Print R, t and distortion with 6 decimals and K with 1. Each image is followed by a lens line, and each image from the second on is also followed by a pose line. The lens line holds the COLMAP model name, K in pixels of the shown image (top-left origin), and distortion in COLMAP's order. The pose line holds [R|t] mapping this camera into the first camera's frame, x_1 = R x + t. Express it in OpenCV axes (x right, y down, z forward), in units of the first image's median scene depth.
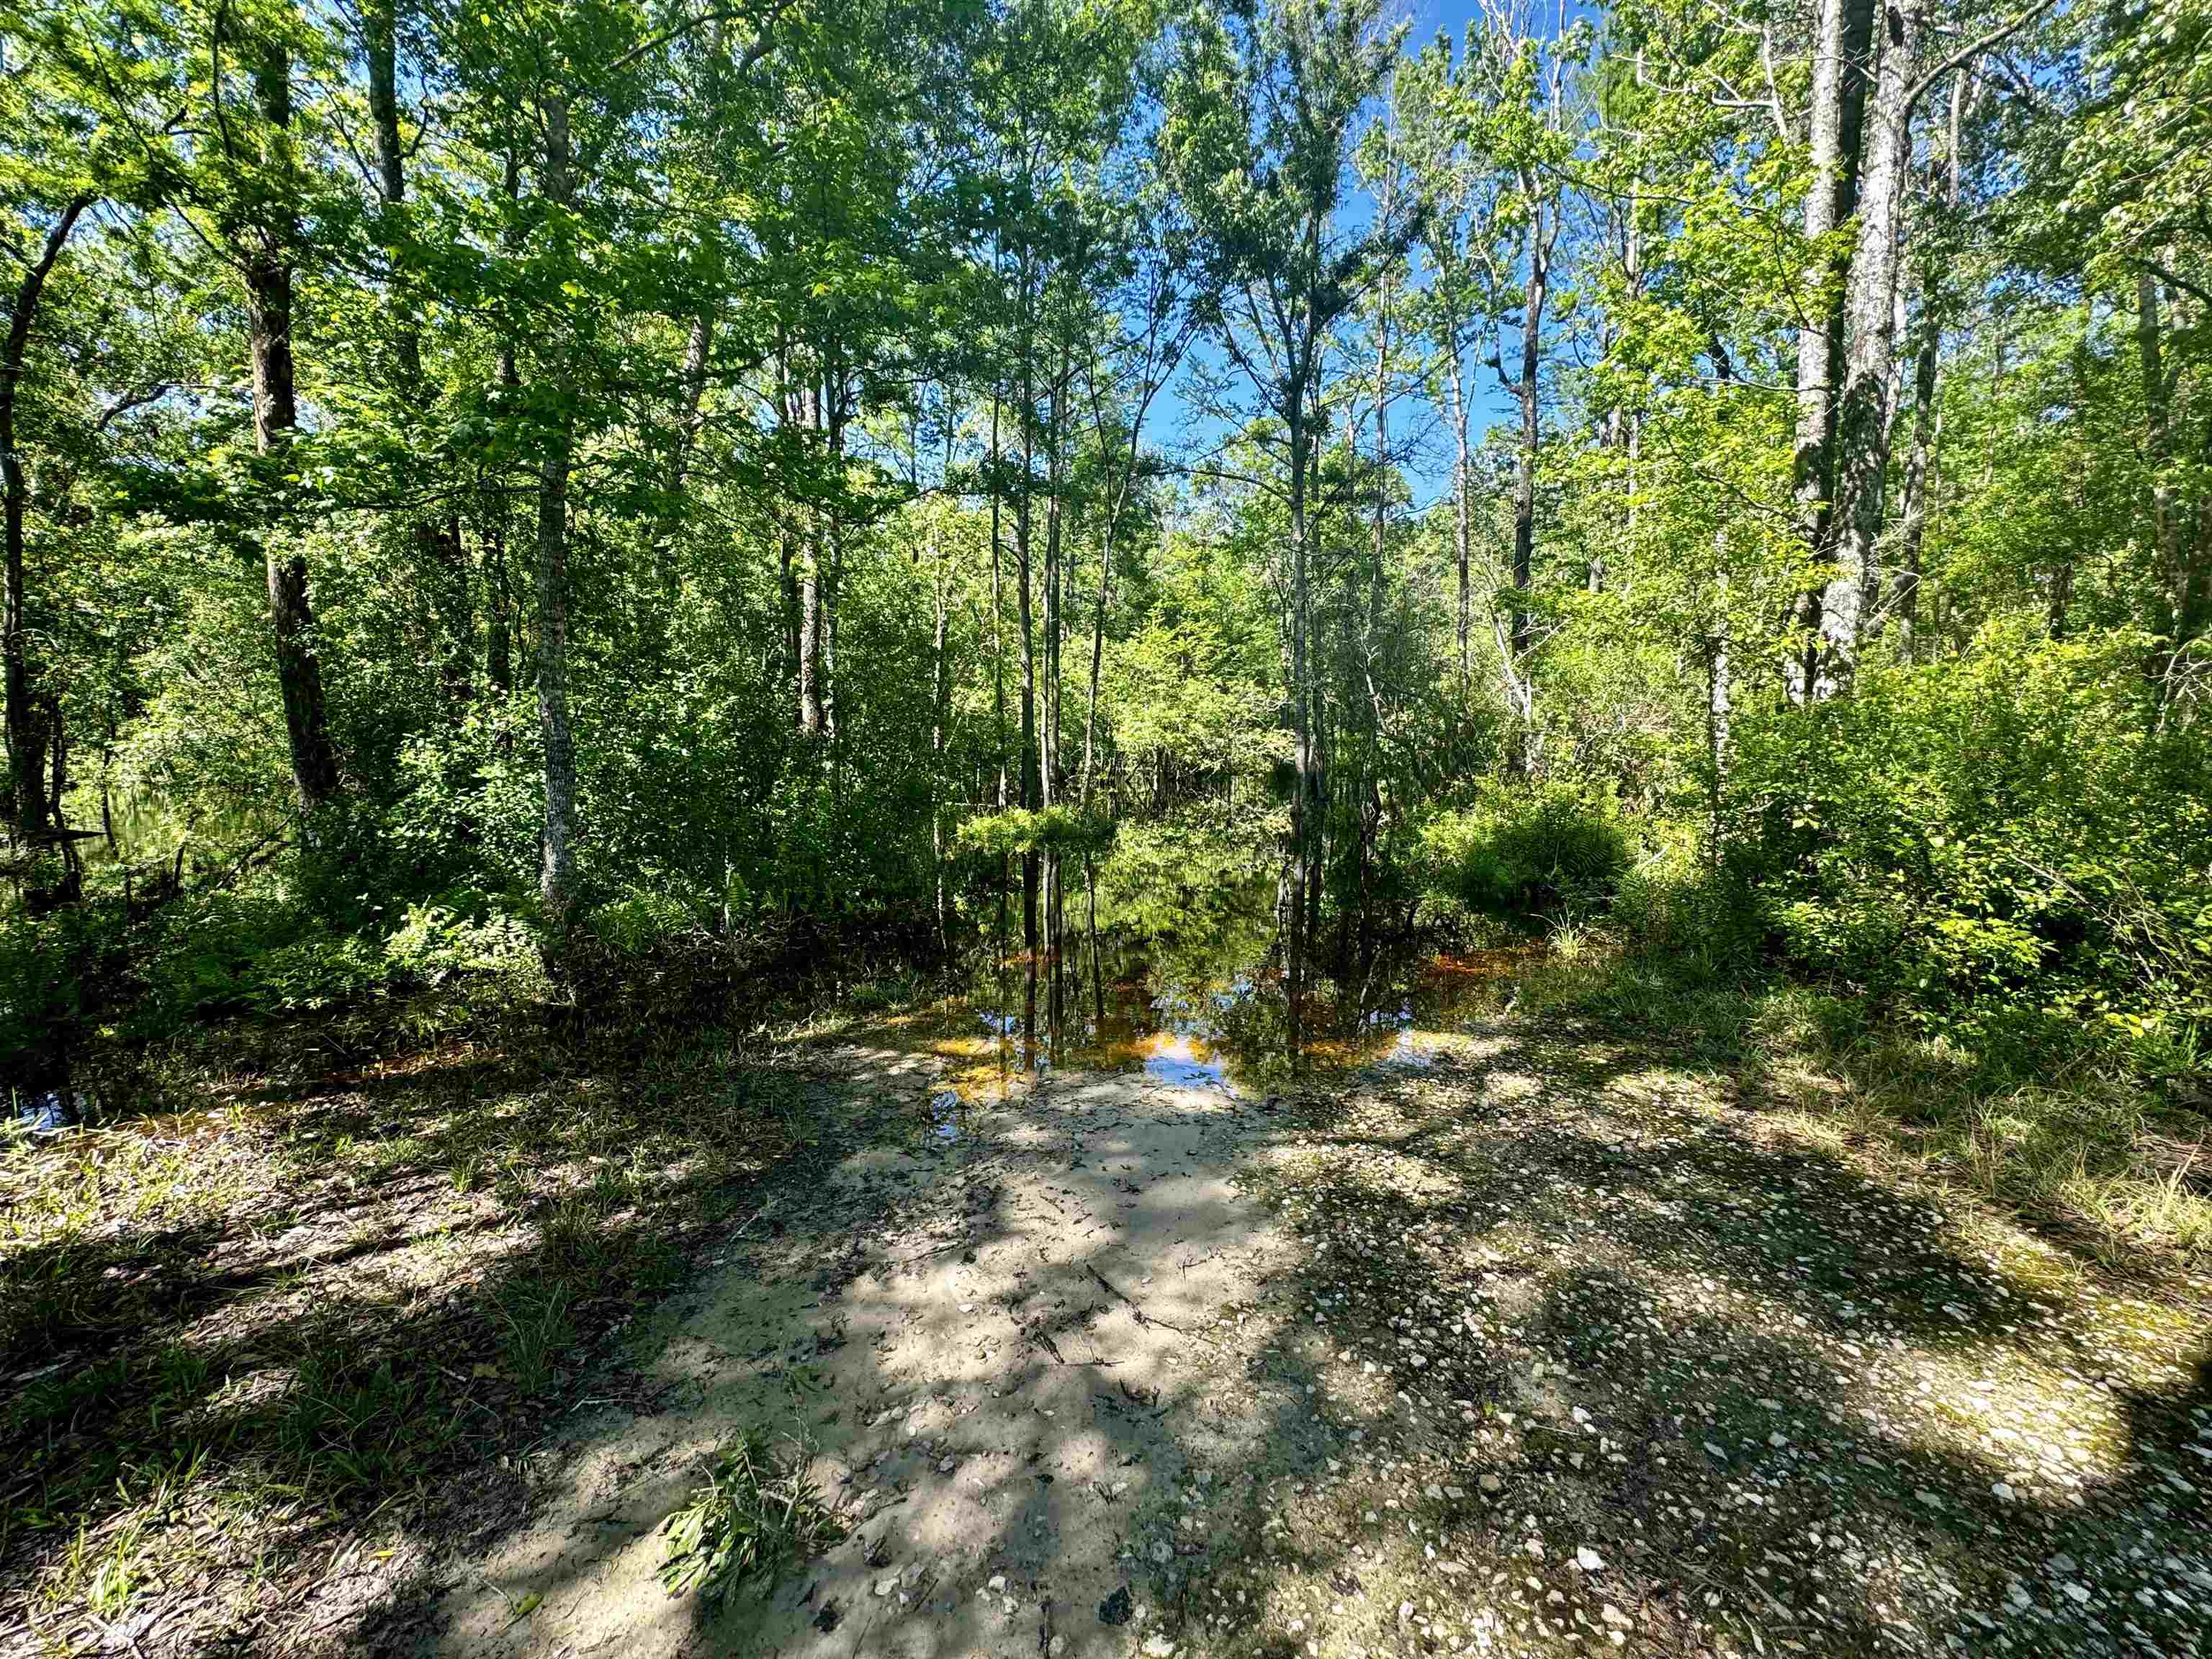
lens RADIAL K [[873.9, 0, 1106.7], [0, 873.9, 829.5], [0, 0, 1]] dist [-0.002816, 0.000798]
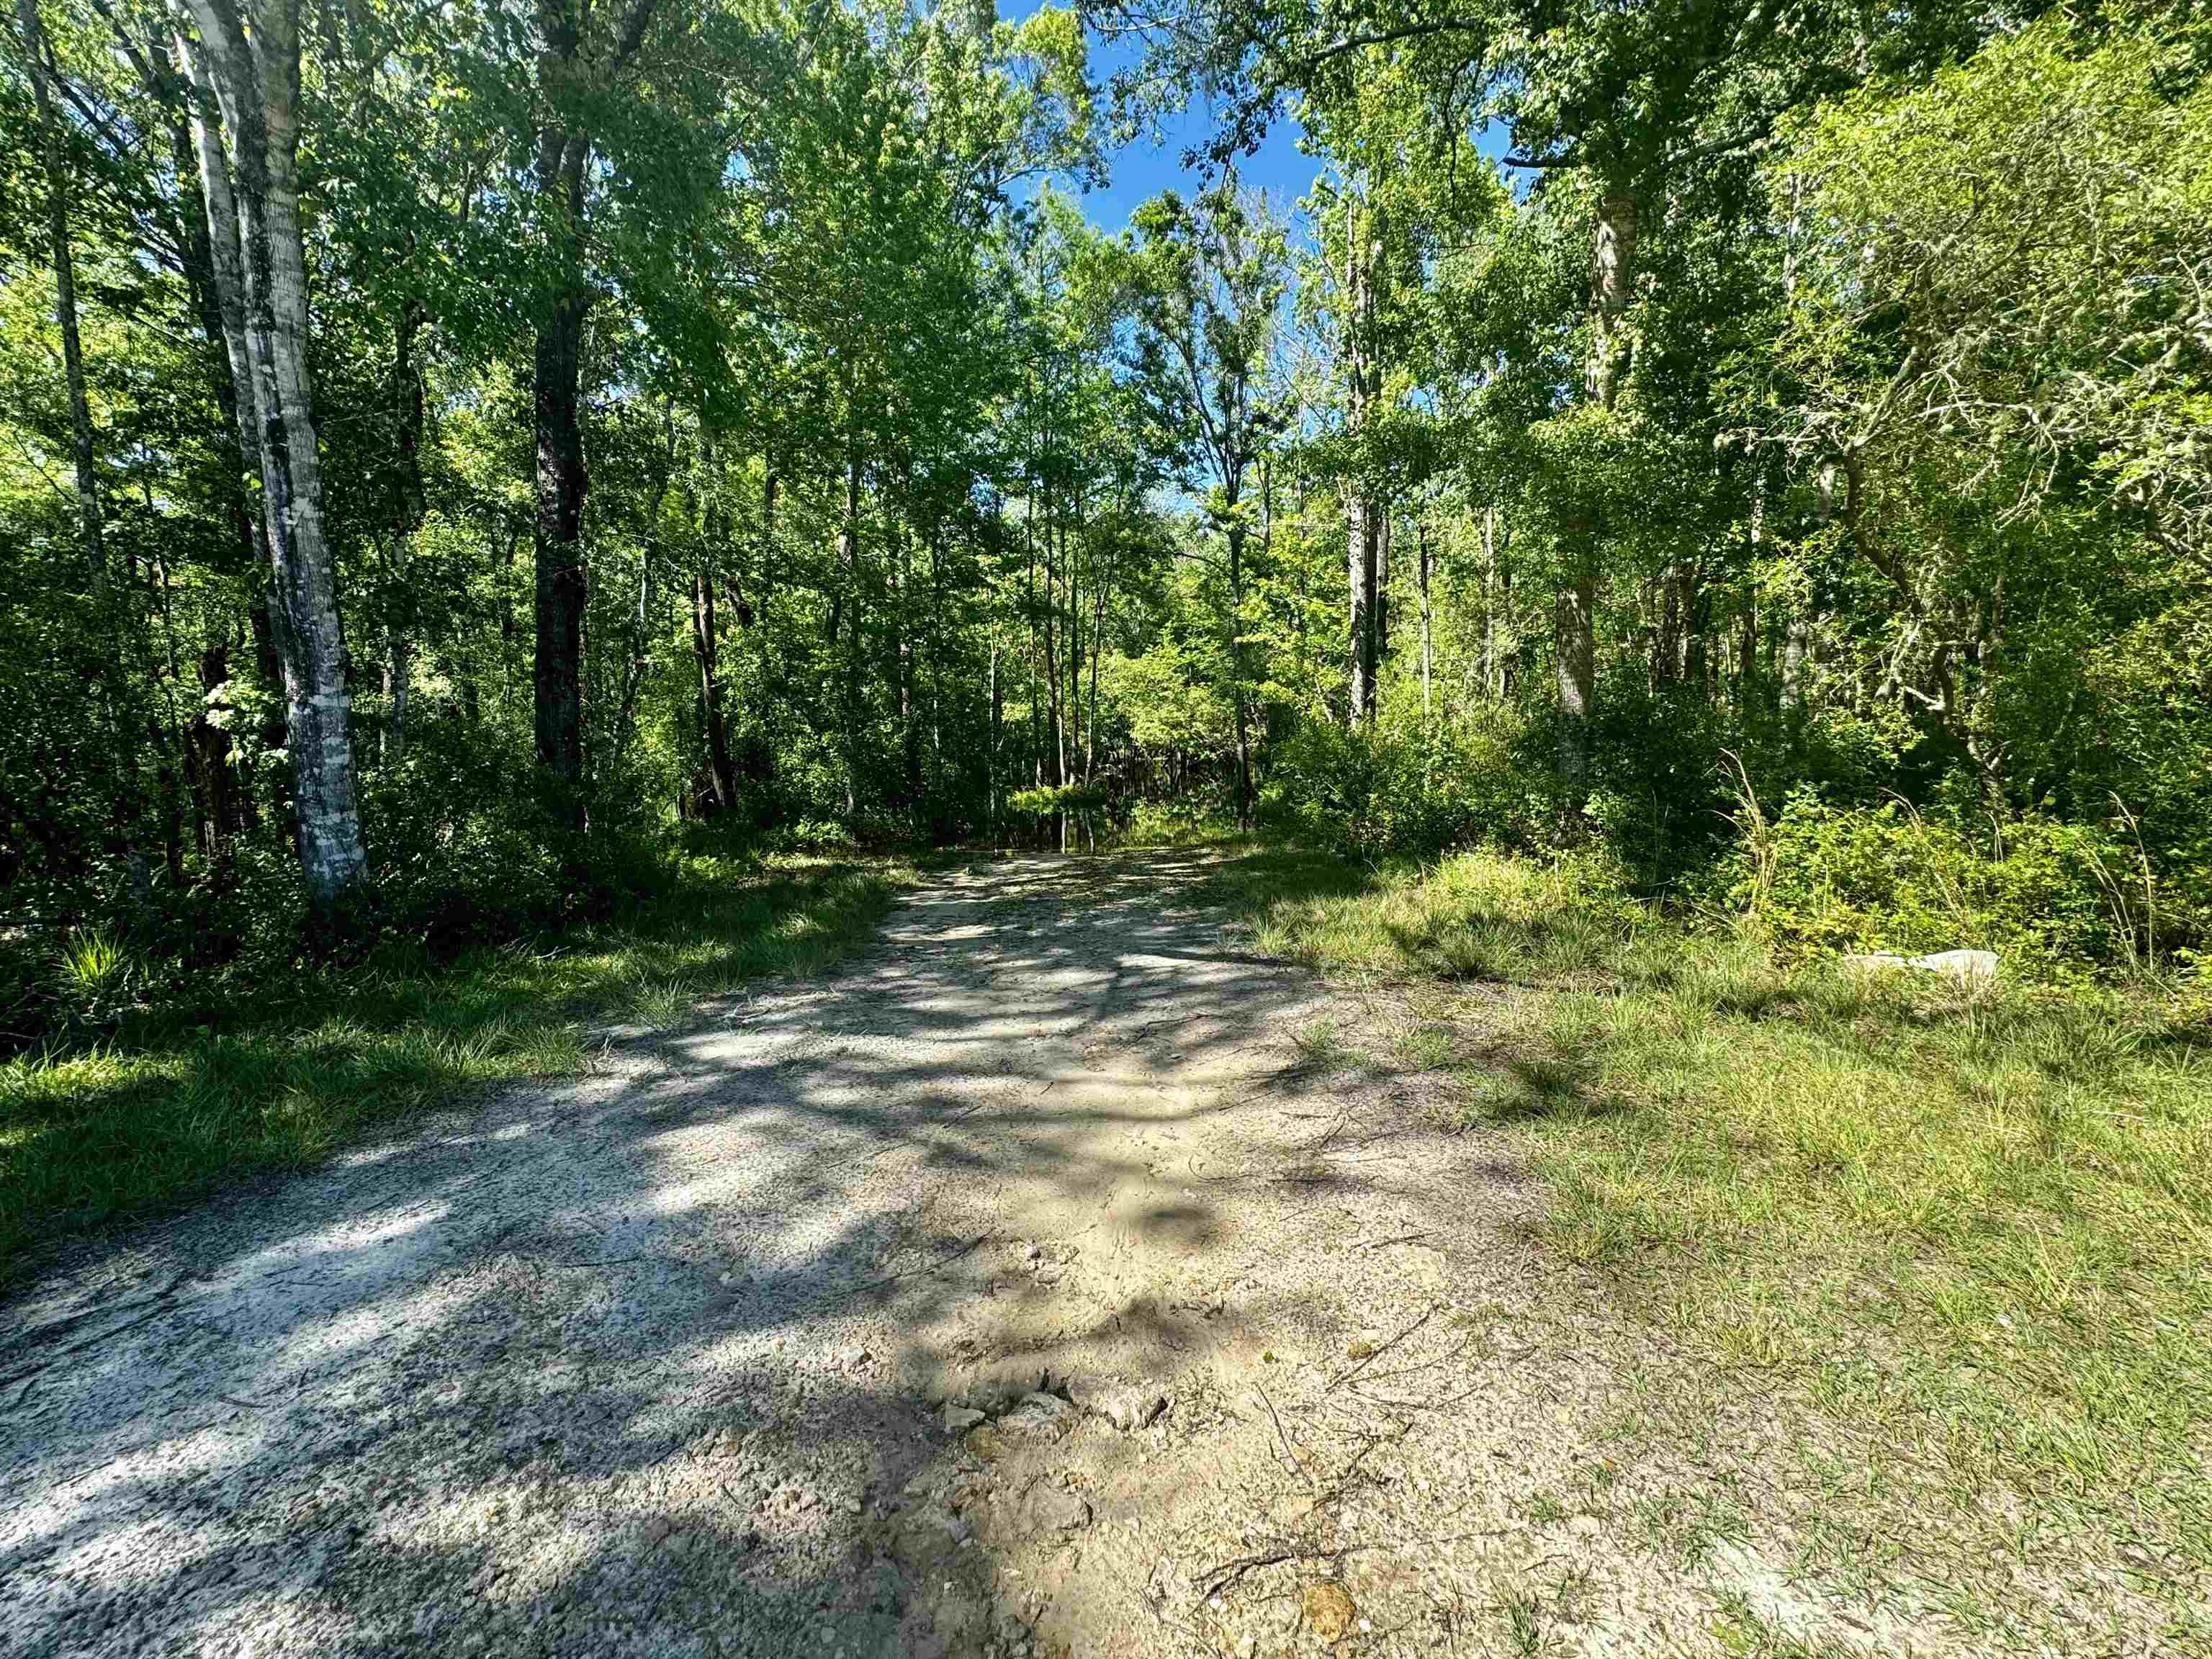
lens RADIAL K [[873.9, 0, 1105.8], [0, 873.9, 827.6], [0, 0, 1]] dist [-0.002816, 0.000798]
pose [[0.998229, -0.006962, -0.059079, 0.045296], [0.007481, 0.999935, 0.008570, 0.017659], [0.059015, -0.008997, 0.998217, -0.254118]]
